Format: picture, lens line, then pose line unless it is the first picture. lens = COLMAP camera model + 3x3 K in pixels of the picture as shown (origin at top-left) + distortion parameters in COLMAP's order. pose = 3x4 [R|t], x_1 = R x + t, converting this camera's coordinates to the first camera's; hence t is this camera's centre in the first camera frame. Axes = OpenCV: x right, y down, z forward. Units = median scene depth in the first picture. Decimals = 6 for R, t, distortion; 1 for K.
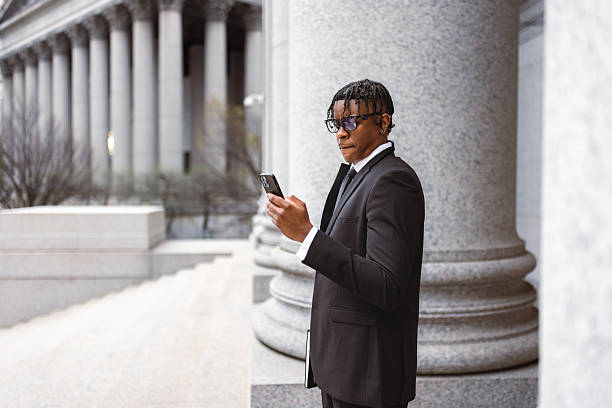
lens RADIAL K [[621.2, 0, 305.8], [0, 621.2, 191.1], [0, 0, 1]] dist [0.009492, 0.005584]
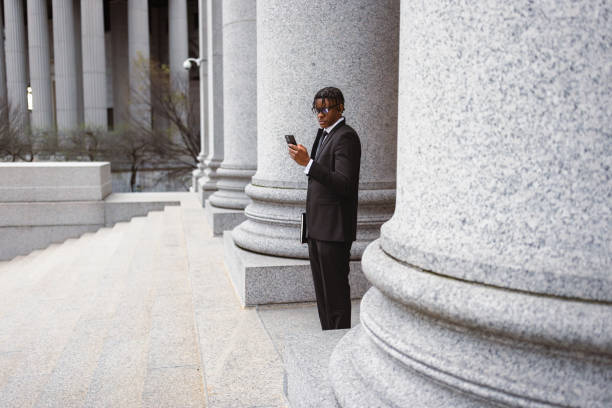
lens RADIAL K [[626.0, 0, 306.0], [0, 626.0, 204.0], [0, 0, 1]] dist [0.019992, 0.010702]
pose [[0.991250, -0.017089, 0.130885, -0.039891], [0.005245, 0.995900, 0.090311, 0.002259], [-0.131892, -0.088834, 0.987276, -0.161304]]
